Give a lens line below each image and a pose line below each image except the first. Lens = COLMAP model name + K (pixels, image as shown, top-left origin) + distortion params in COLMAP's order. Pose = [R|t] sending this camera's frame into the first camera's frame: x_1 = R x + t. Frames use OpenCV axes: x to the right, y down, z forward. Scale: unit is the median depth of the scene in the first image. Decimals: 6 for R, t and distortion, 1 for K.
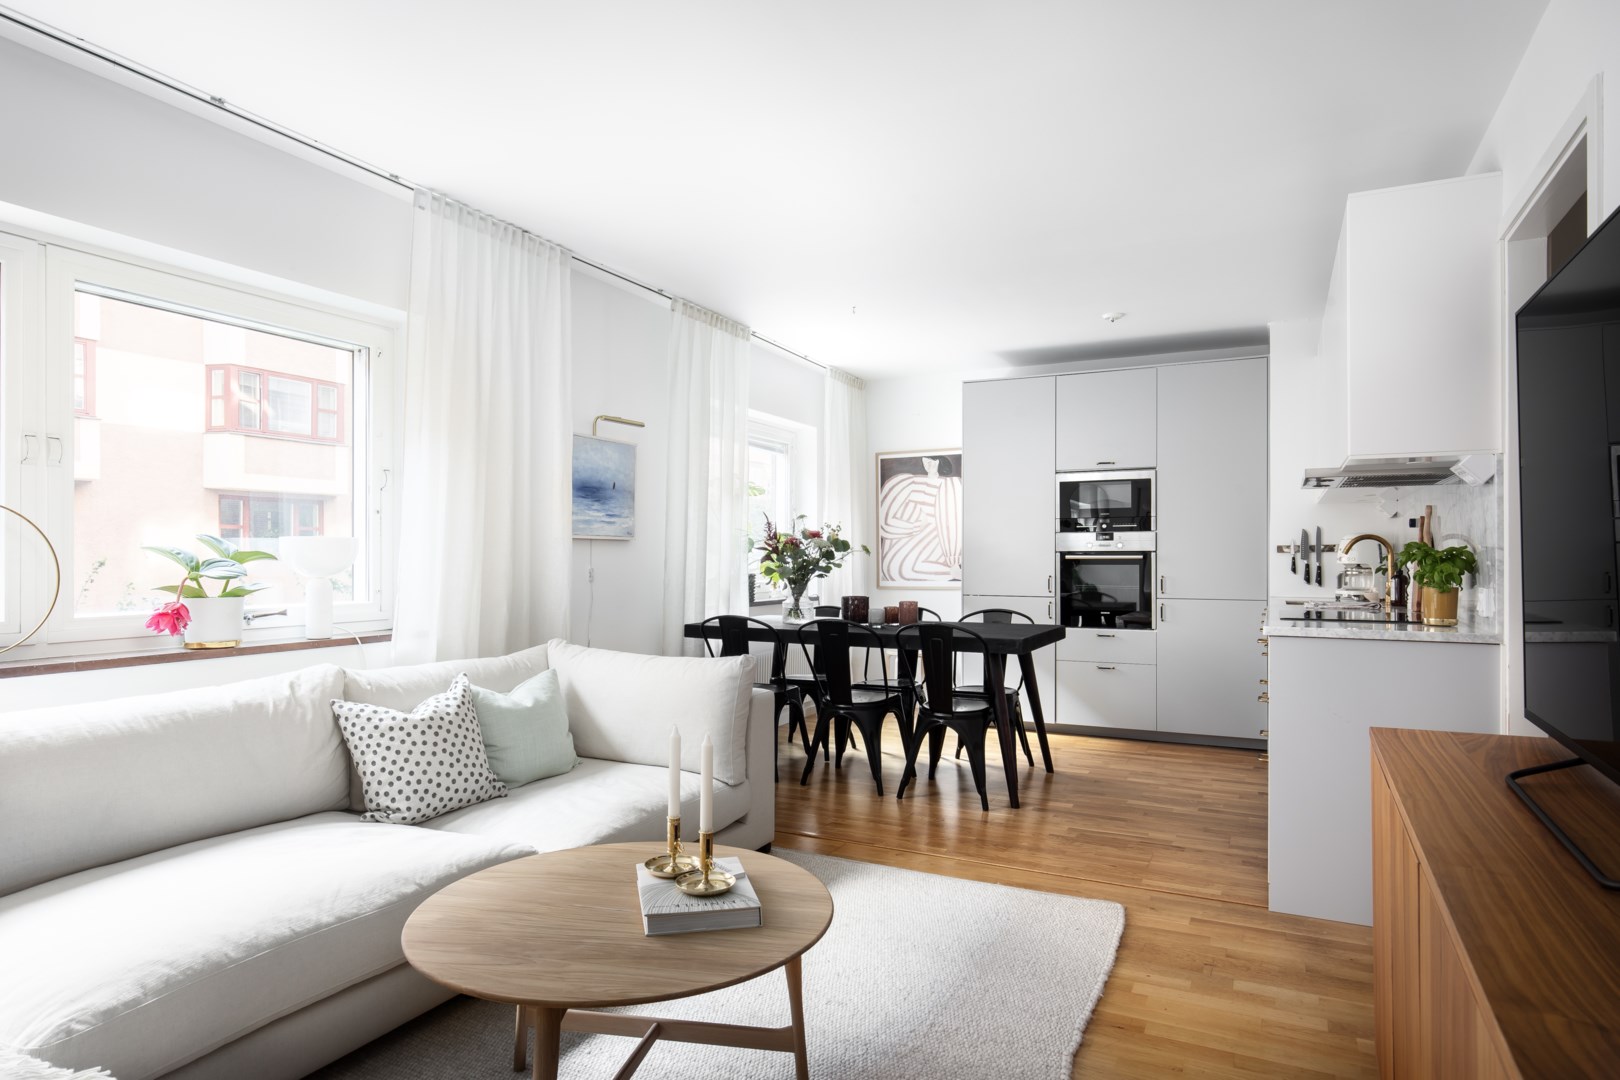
lens RADIAL K [[938.1, 0, 809.9], [0, 938.1, 550.1], [0, 0, 1]] dist [0.001275, -0.000330]
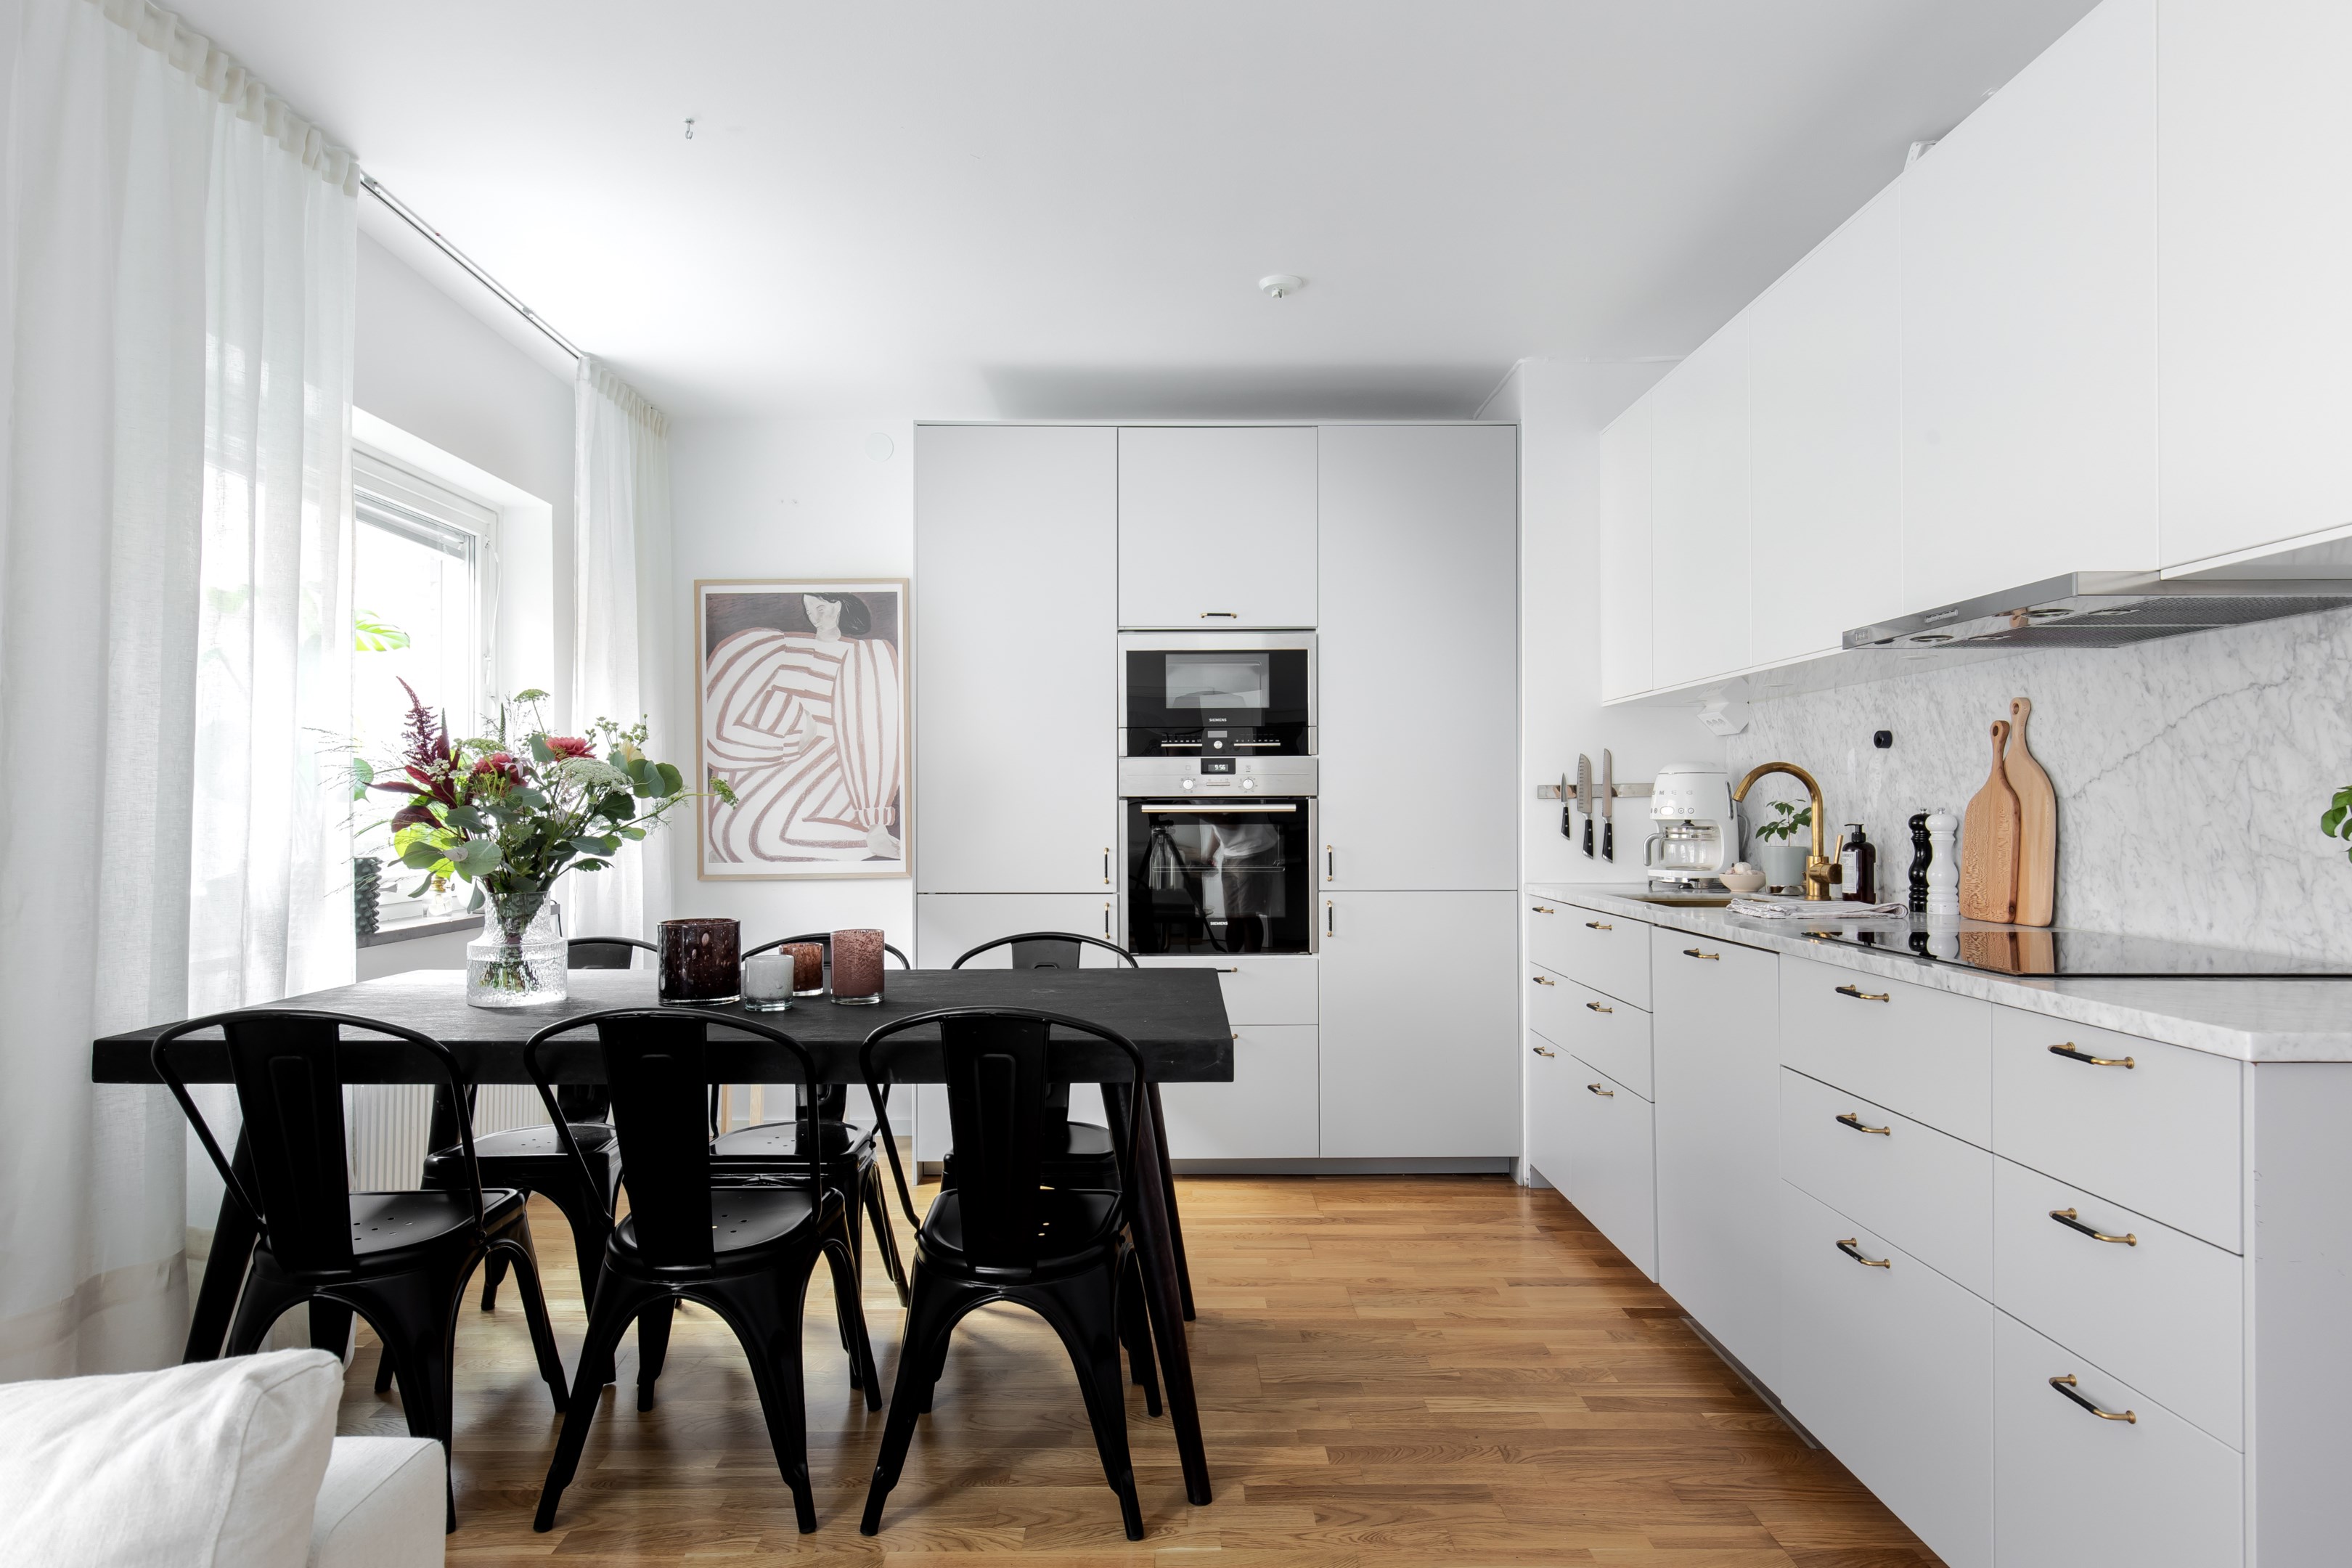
lens RADIAL K [[1322.1, 0, 1176.8], [0, 1322.1, 799.1], [0, 0, 1]] dist [0.007500, -0.001826]
pose [[0.890904, -0.001057, 0.454191, -0.018005], [0.000604, 0.999999, 0.001141, 0.002115], [-0.454192, -0.000742, 0.890904, 0.452457]]
